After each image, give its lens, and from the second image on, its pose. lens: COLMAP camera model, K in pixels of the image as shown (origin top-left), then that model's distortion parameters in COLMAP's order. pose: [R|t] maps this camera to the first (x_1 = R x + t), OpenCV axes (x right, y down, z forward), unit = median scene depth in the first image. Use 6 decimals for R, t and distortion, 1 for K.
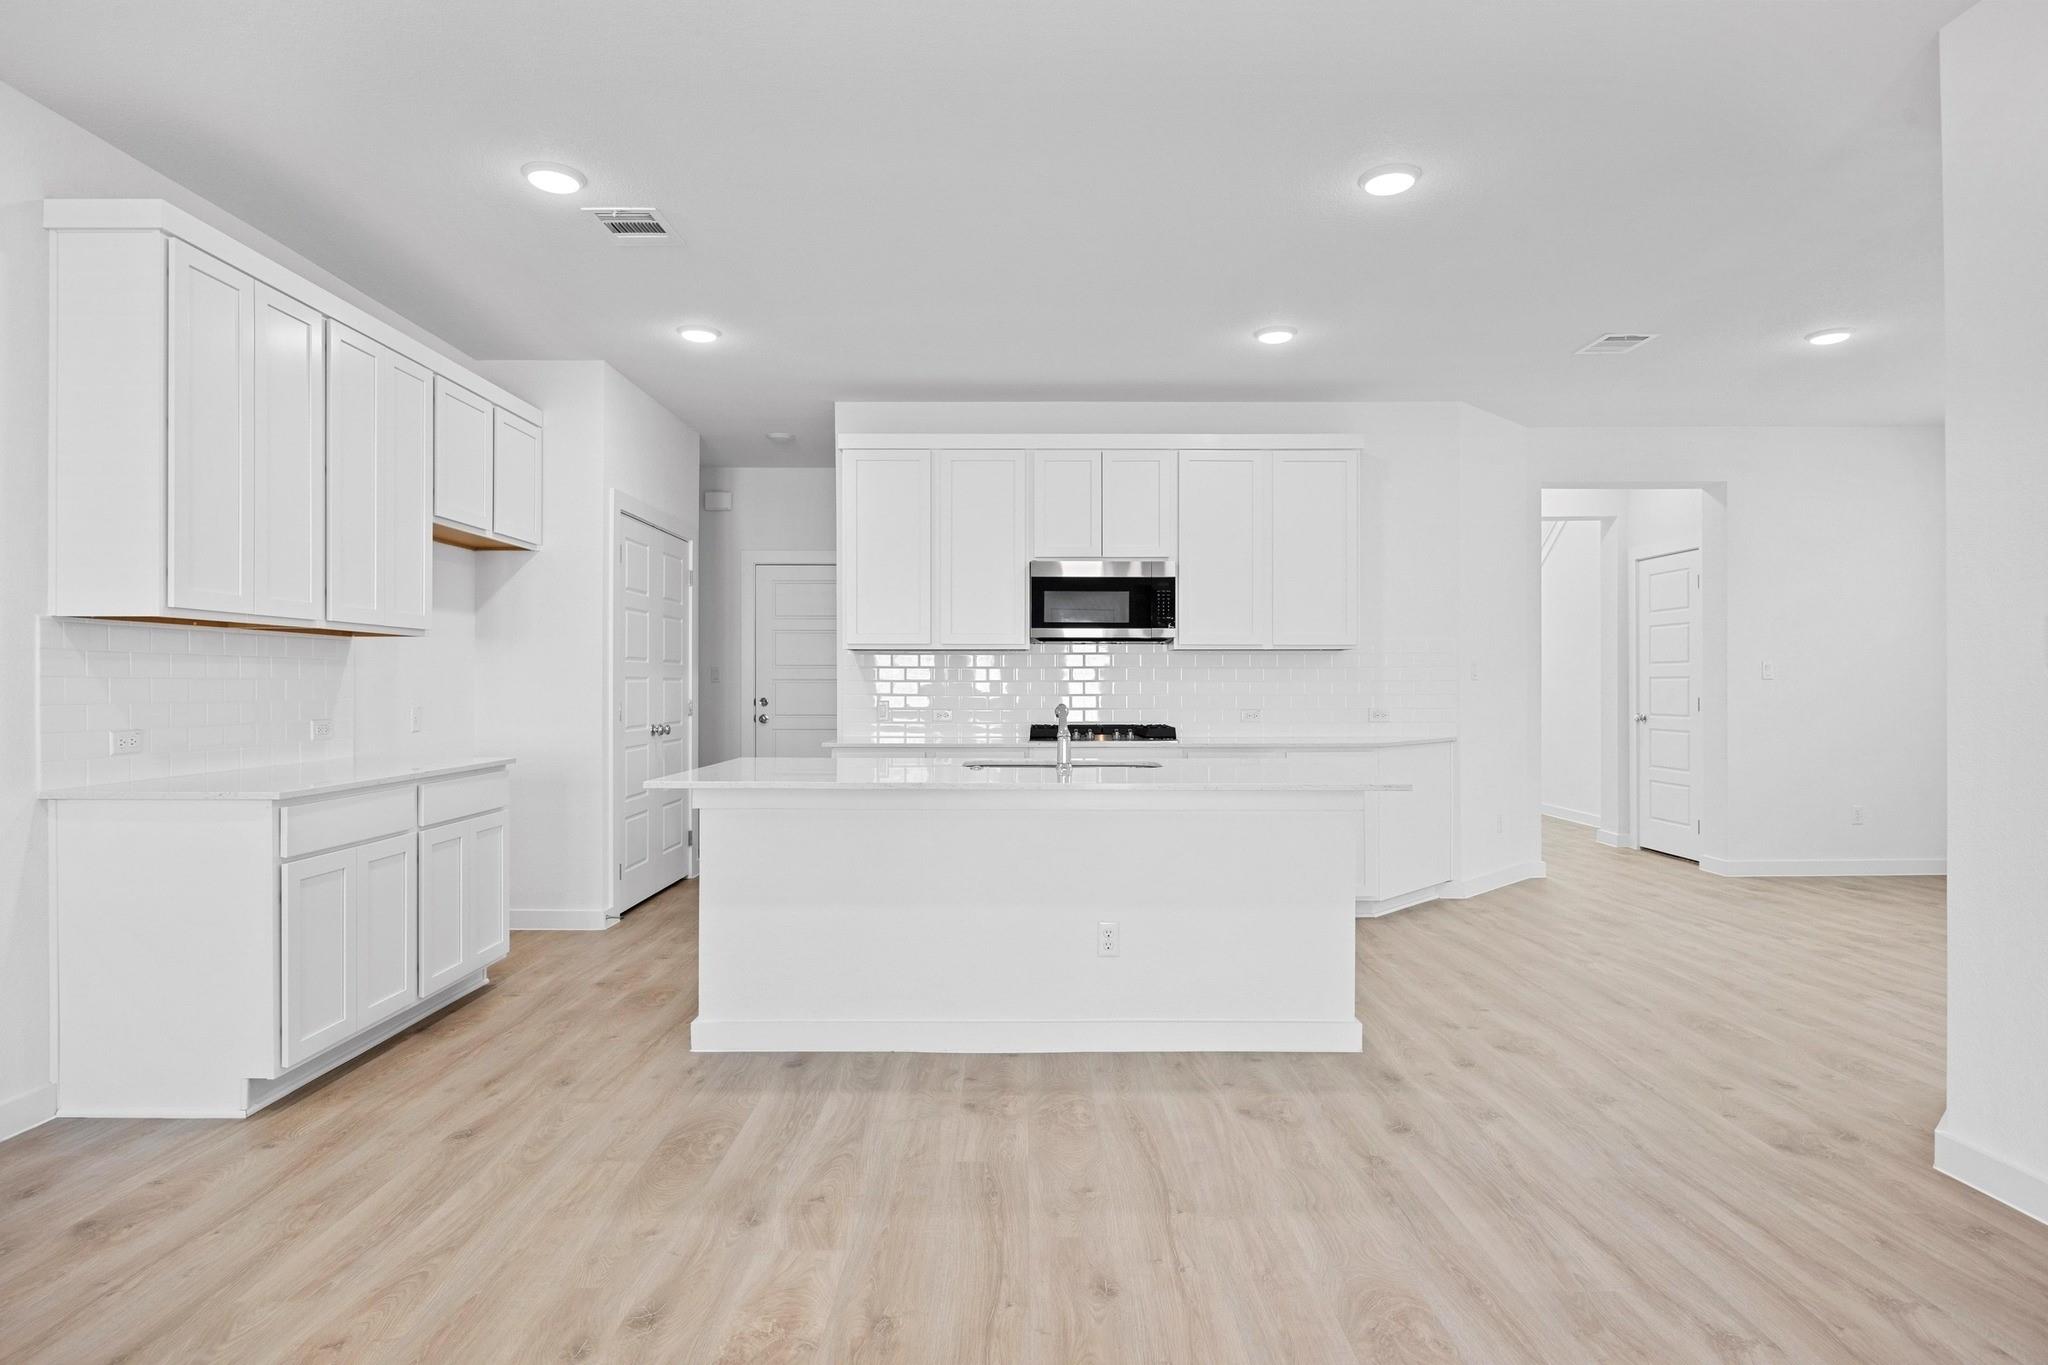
lens RADIAL K [[1109.8, 0, 1024.0], [0, 1109.8, 682.5], [0, 0, 1]] dist [-0.035657, 0.000141]
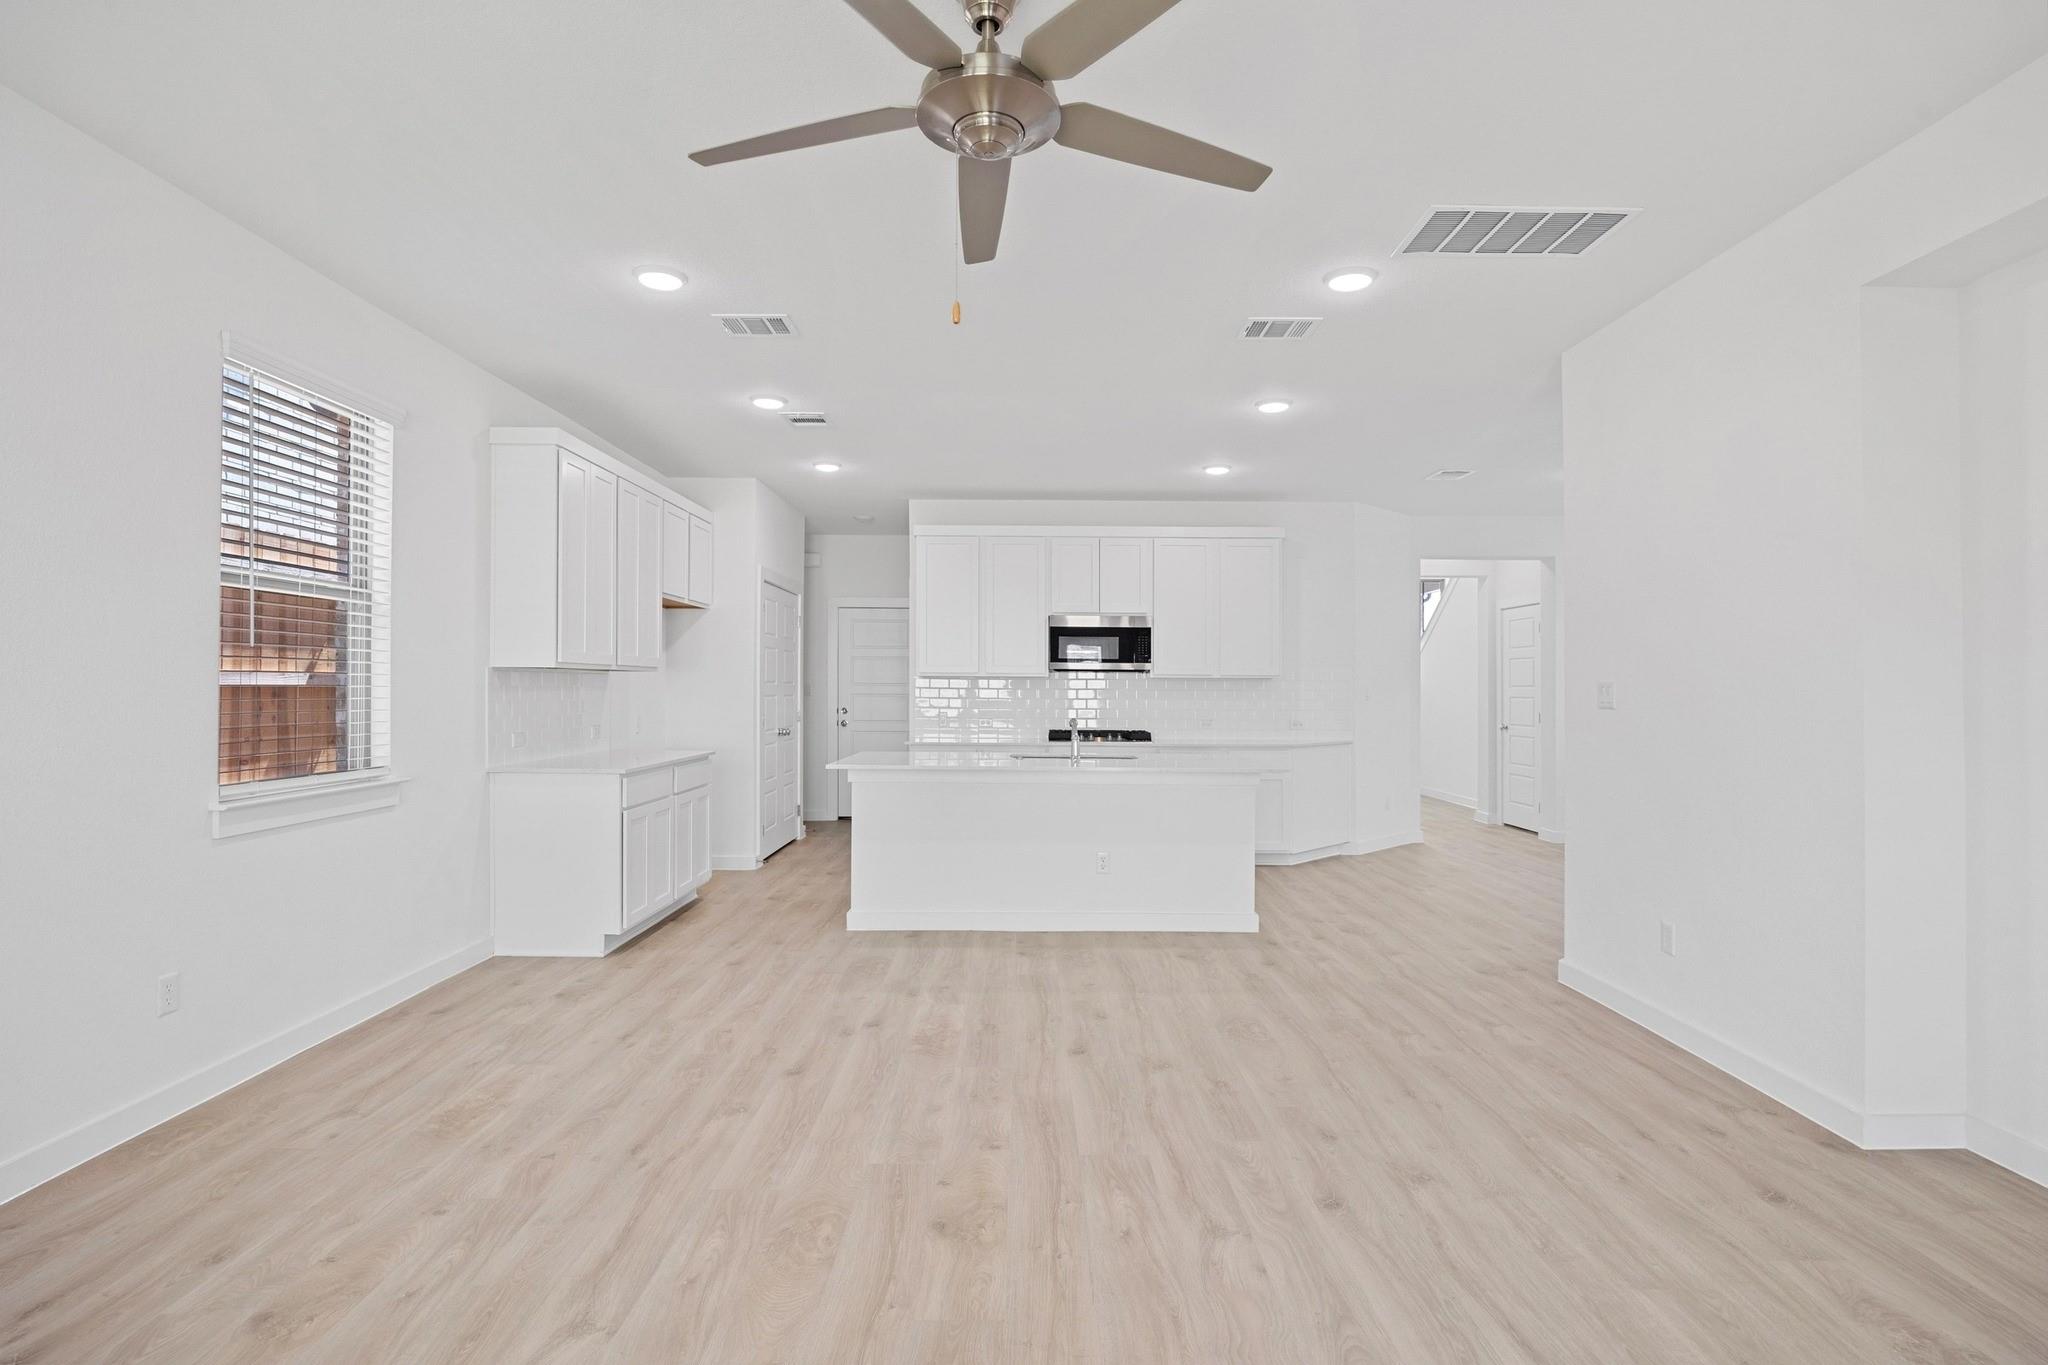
lens RADIAL K [[998.8, 0, 971.6], [0, 998.8, 672.8], [0, 0, 1]] dist [-0.001326, -0.000142]
pose [[0.998305, 0.001817, -0.058176, -0.028673], [-0.002709, 0.999880, -0.015267, -0.023121], [0.058142, 0.015399, 0.998190, -0.435354]]
